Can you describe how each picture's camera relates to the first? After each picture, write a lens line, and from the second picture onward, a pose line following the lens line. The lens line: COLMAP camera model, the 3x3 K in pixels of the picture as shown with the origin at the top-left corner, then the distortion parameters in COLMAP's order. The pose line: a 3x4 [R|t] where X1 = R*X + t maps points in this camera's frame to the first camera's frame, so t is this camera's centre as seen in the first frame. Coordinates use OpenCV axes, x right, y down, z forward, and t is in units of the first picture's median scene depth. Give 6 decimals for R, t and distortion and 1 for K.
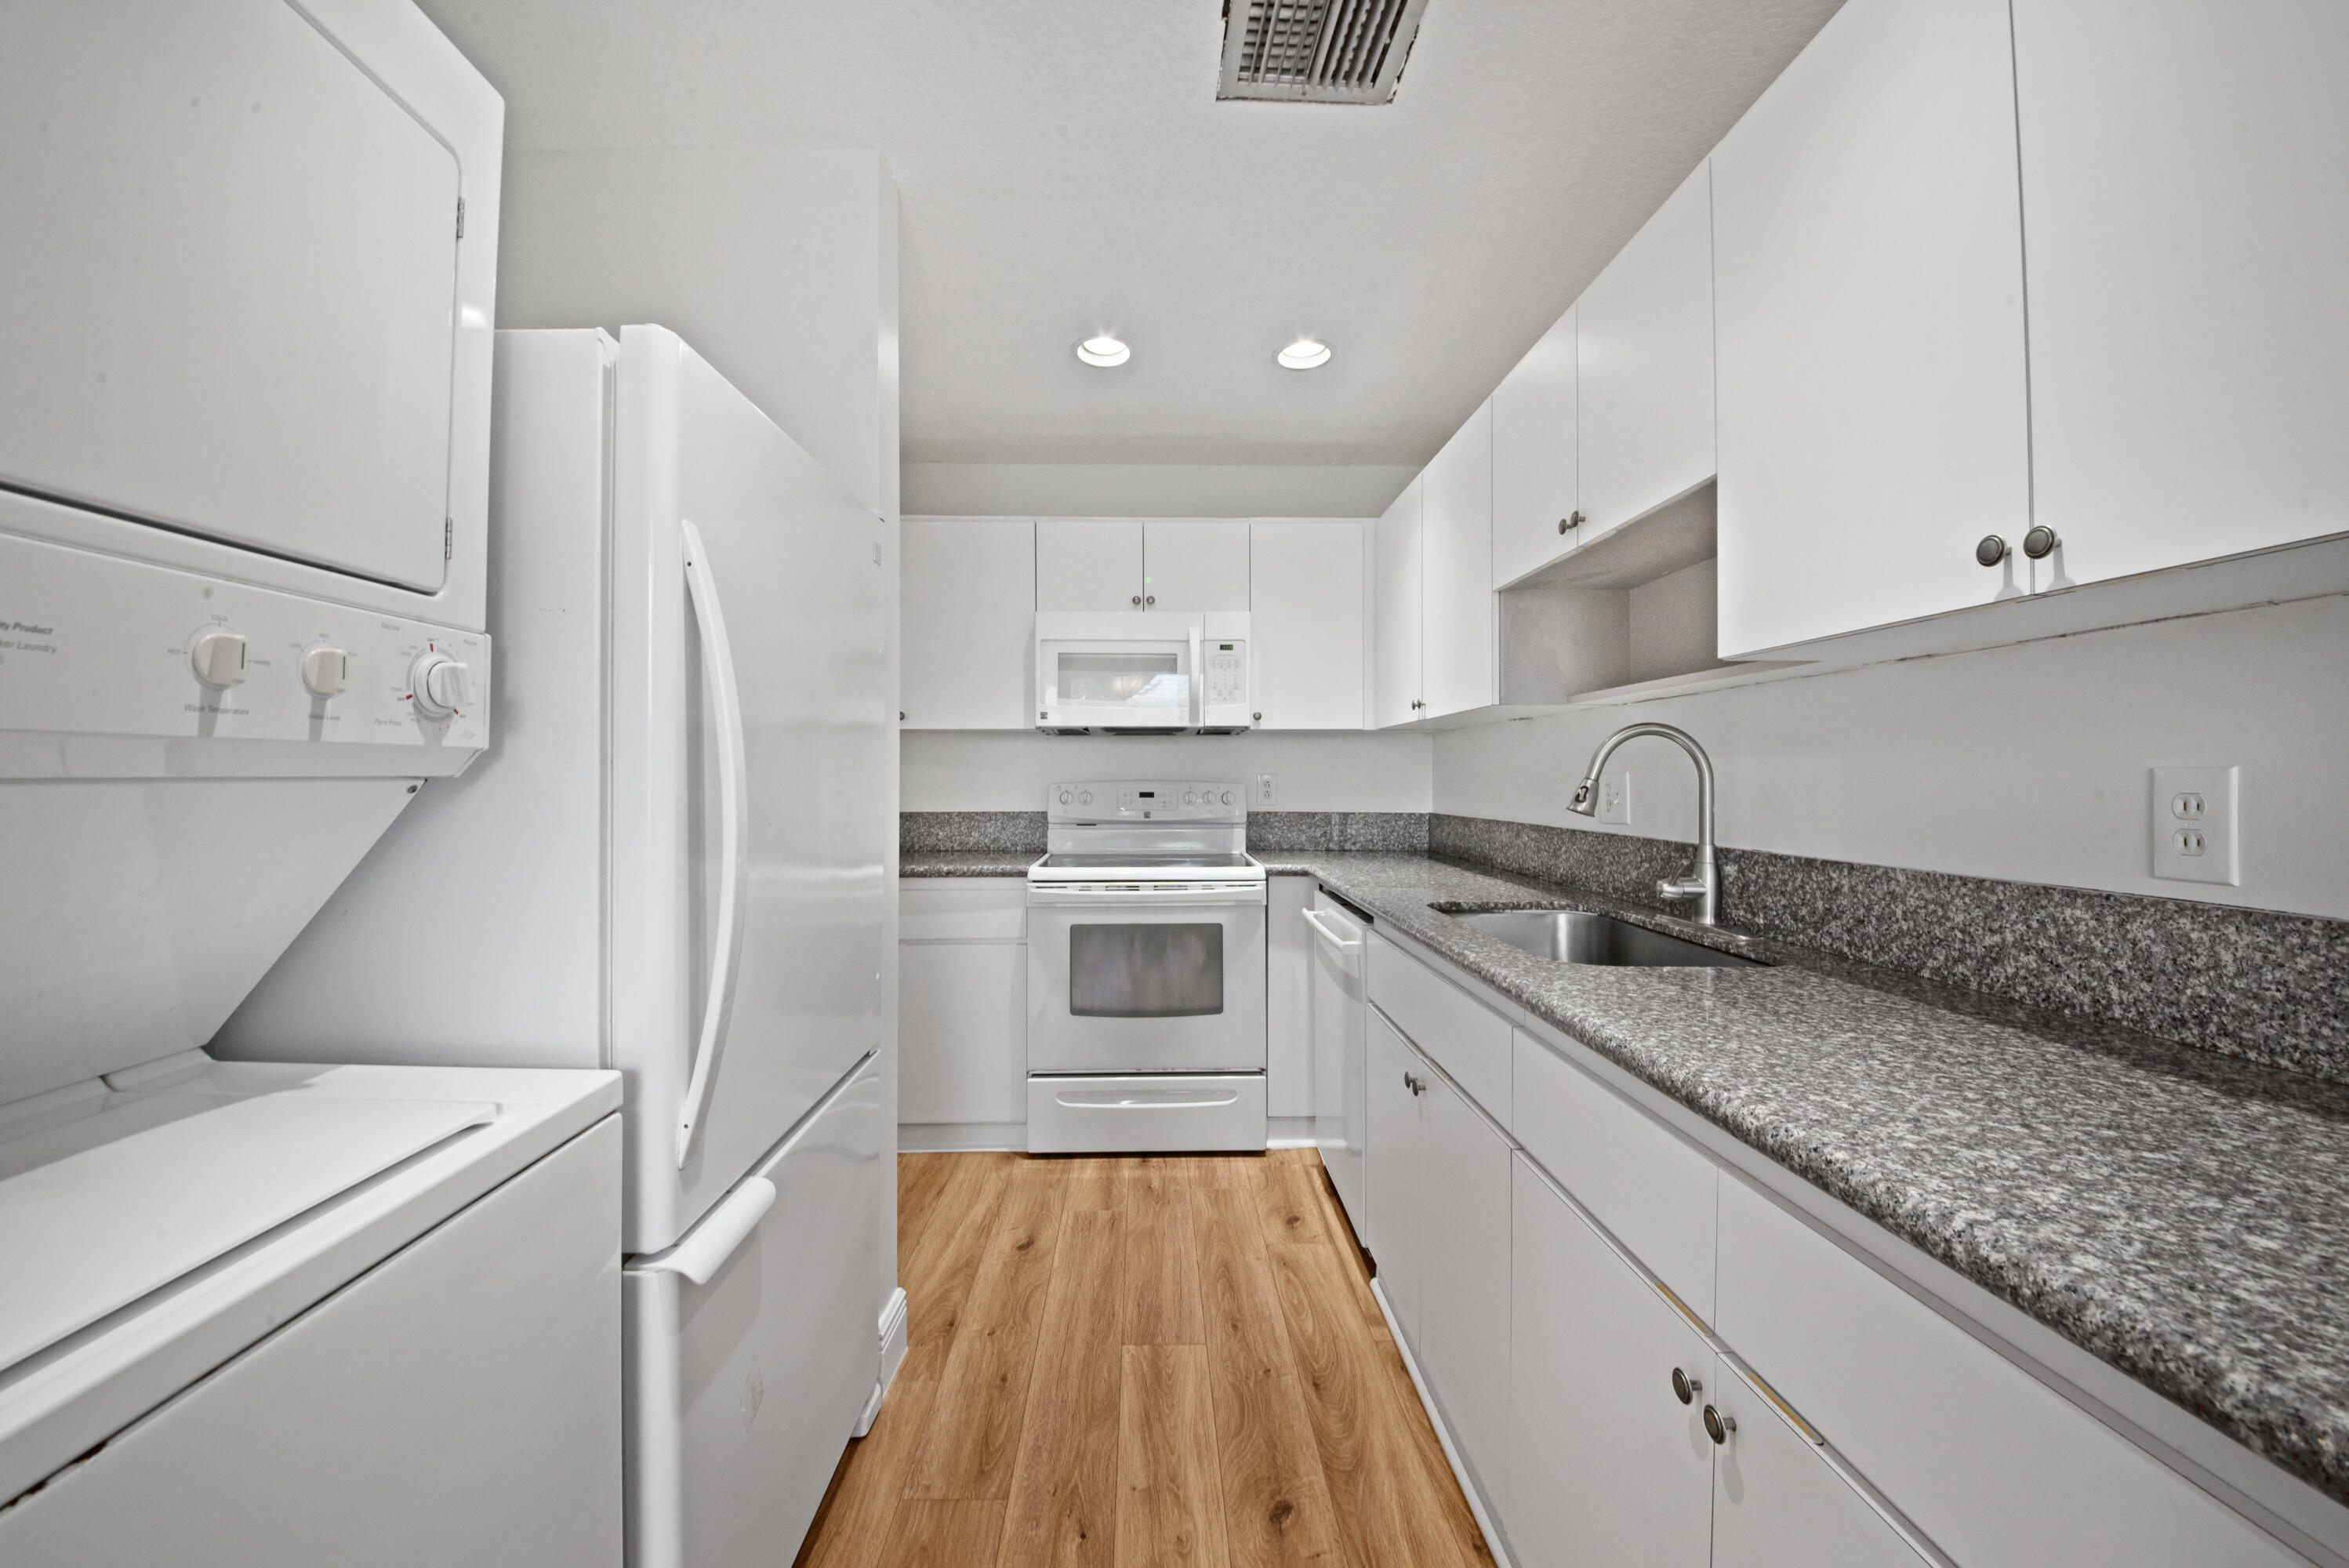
lens RADIAL K [[892.7, 0, 1162.2], [0, 892.7, 768.2], [0, 0, 1]] dist [0.003353, -0.001336]
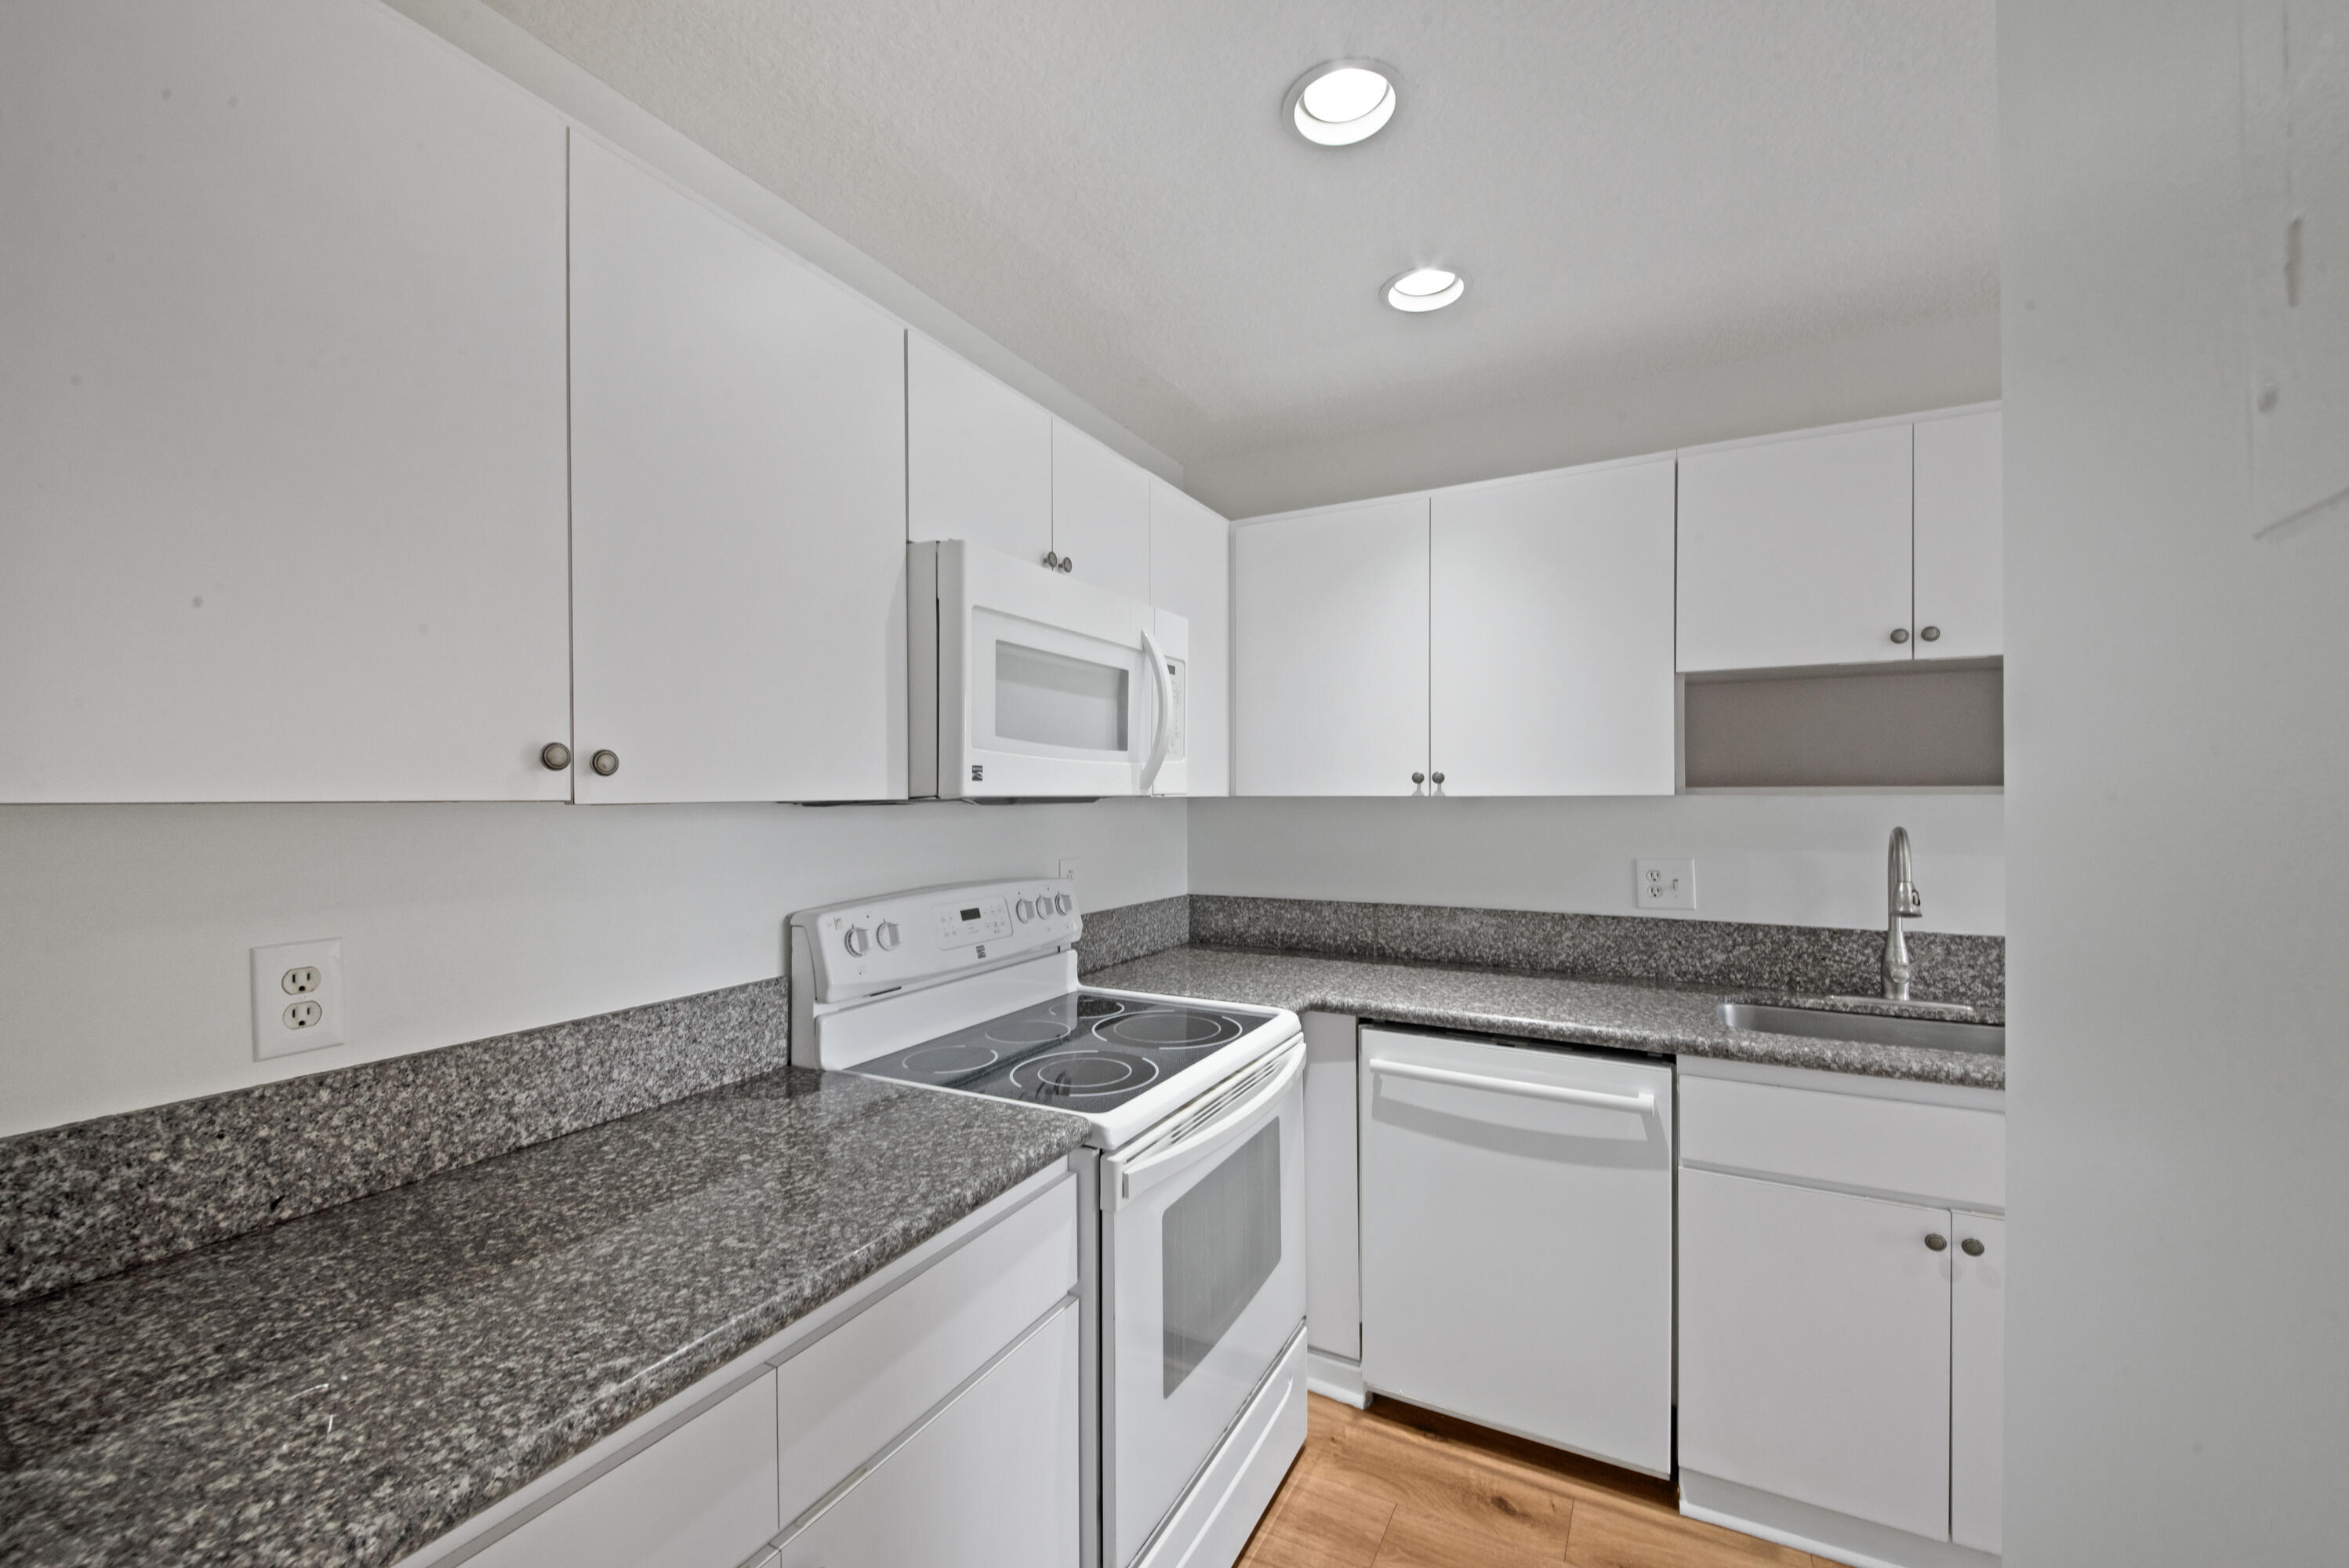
lens RADIAL K [[892.7, 0, 1210.6], [0, 892.7, 794.8], [0, 0, 1]] dist [0.003353, -0.001336]
pose [[0.480532, 0.001732, 0.876976, -0.823078], [-0.005261, 0.999986, 0.000908, -0.086307], [-0.876962, -0.005050, 0.480534, 1.191462]]
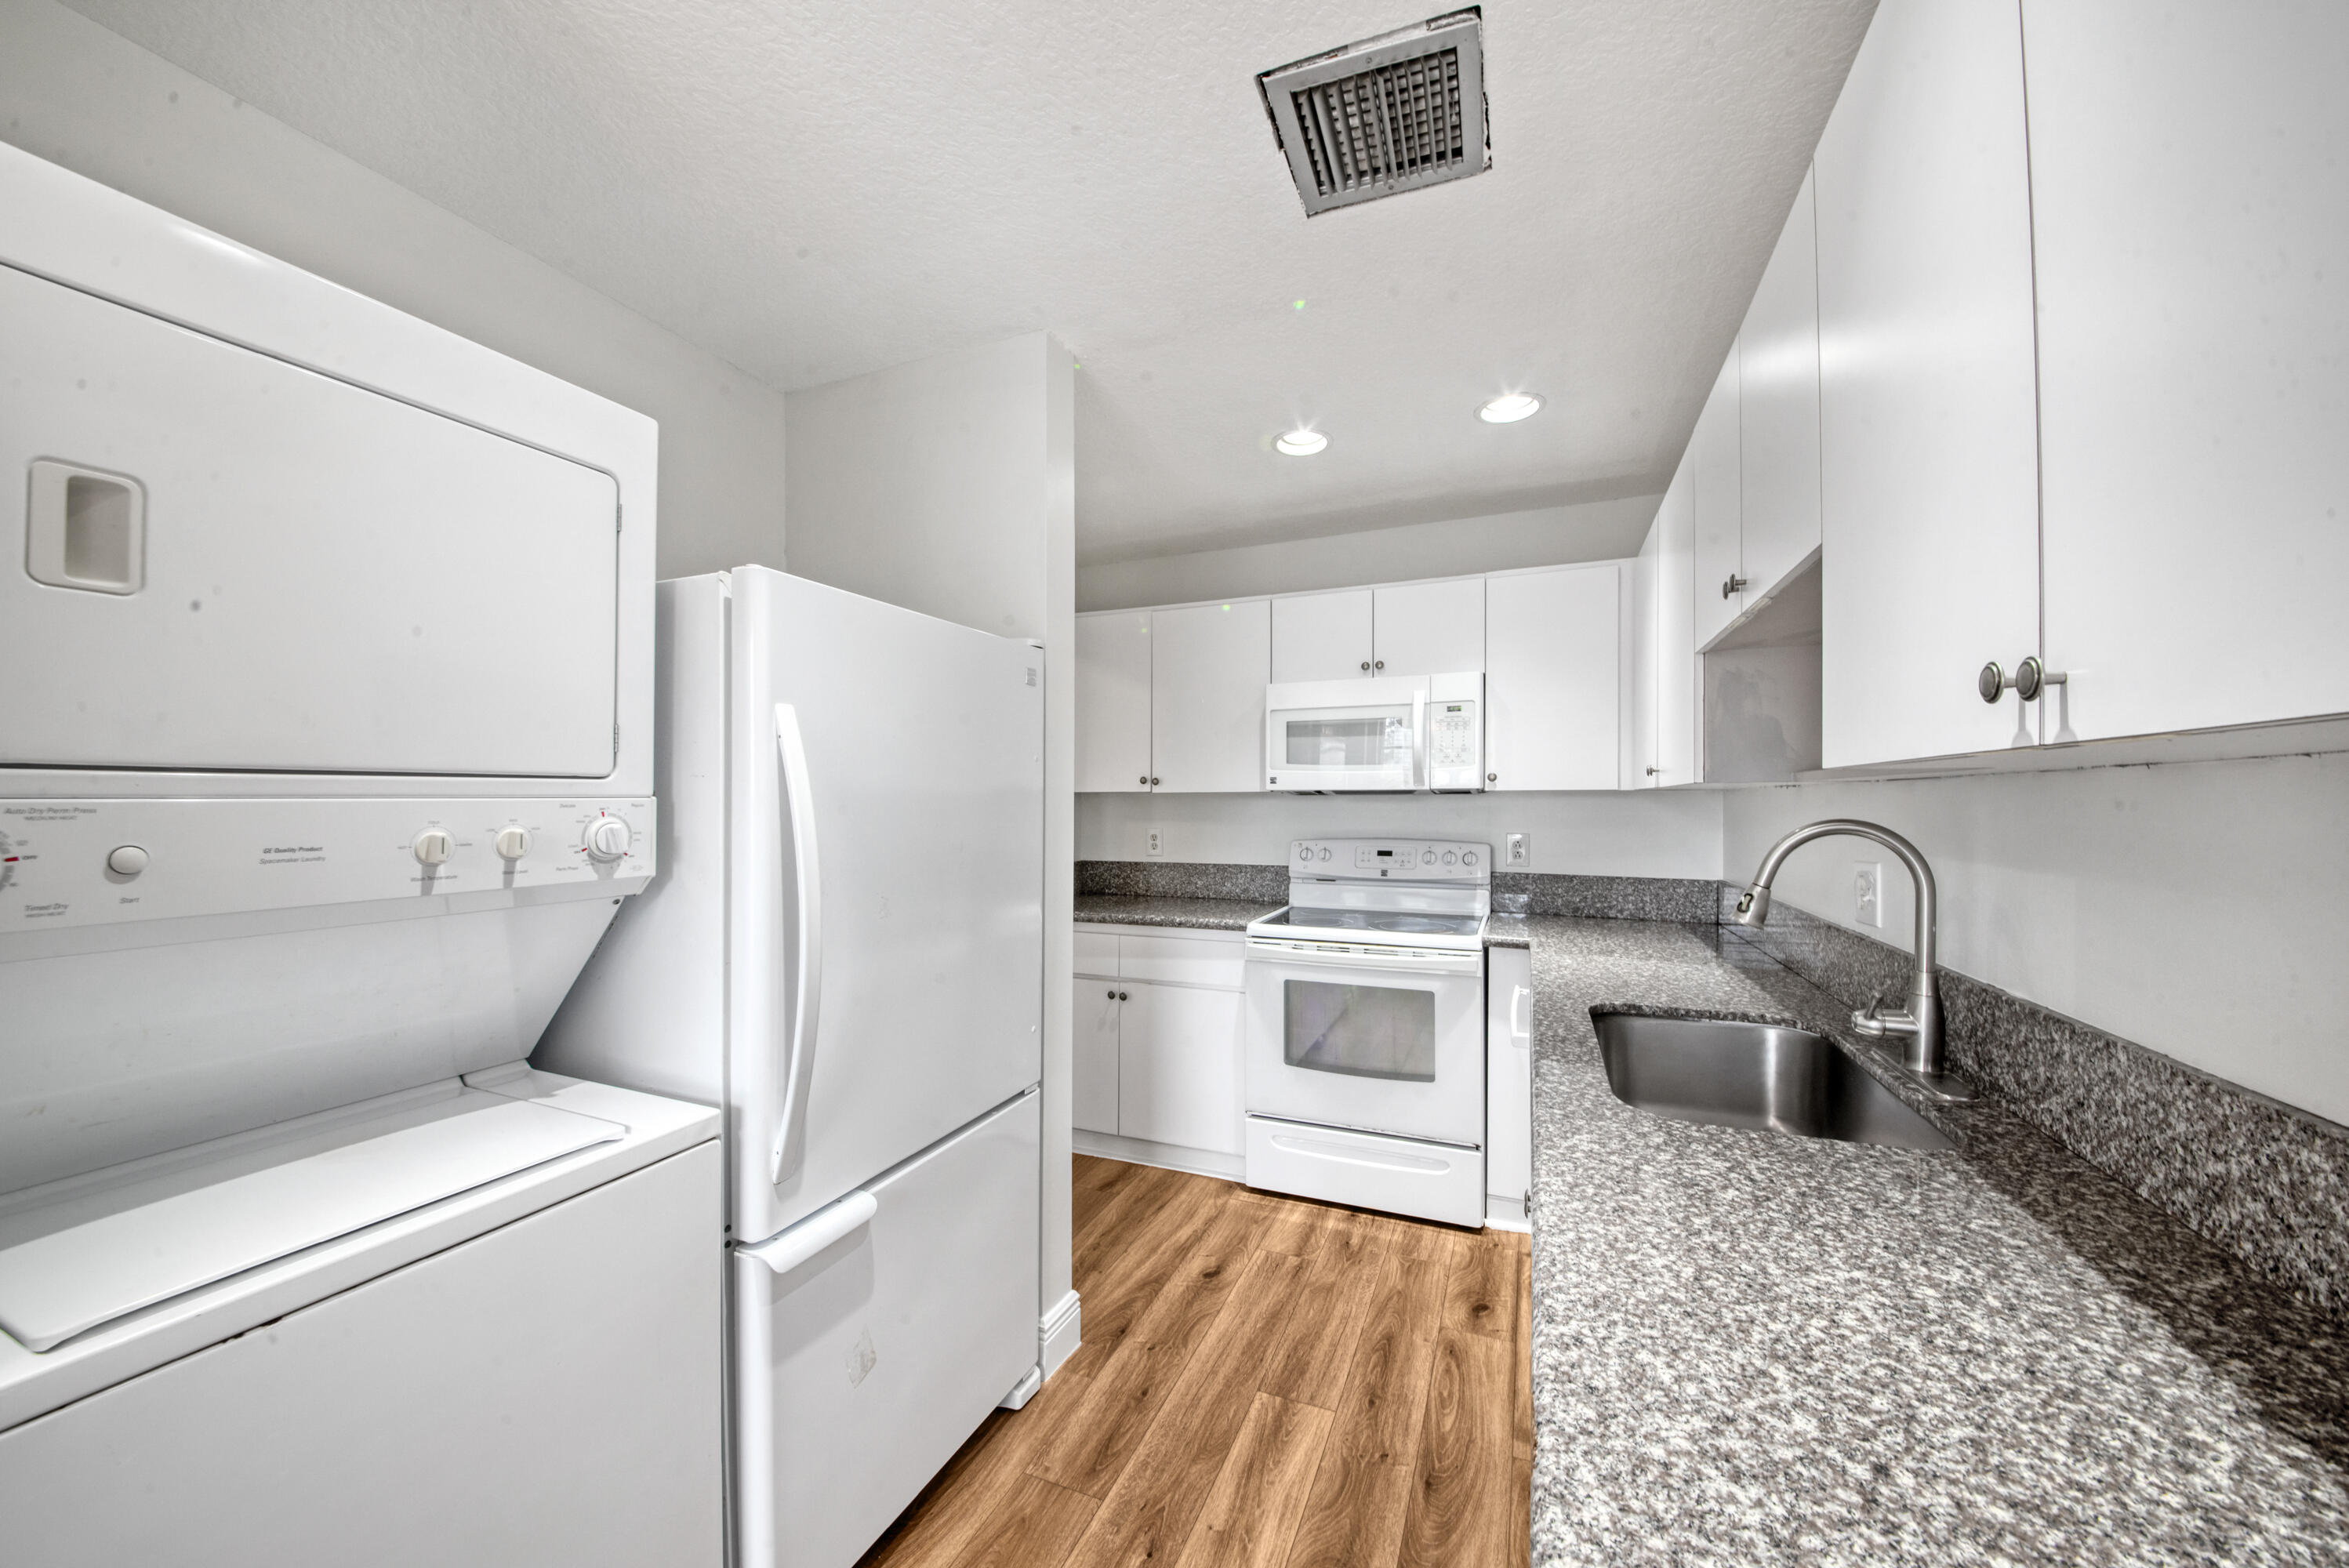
lens RADIAL K [[842.4, 0, 1175.5], [0, 842.4, 797.3], [0, 0, 1]] dist [-0.002675, -0.002641]
pose [[0.916917, -0.002421, -0.399071, 0.287902], [0.004041, 0.999987, 0.003218, -0.075326], [0.399058, -0.004563, 0.916915, 0.042325]]
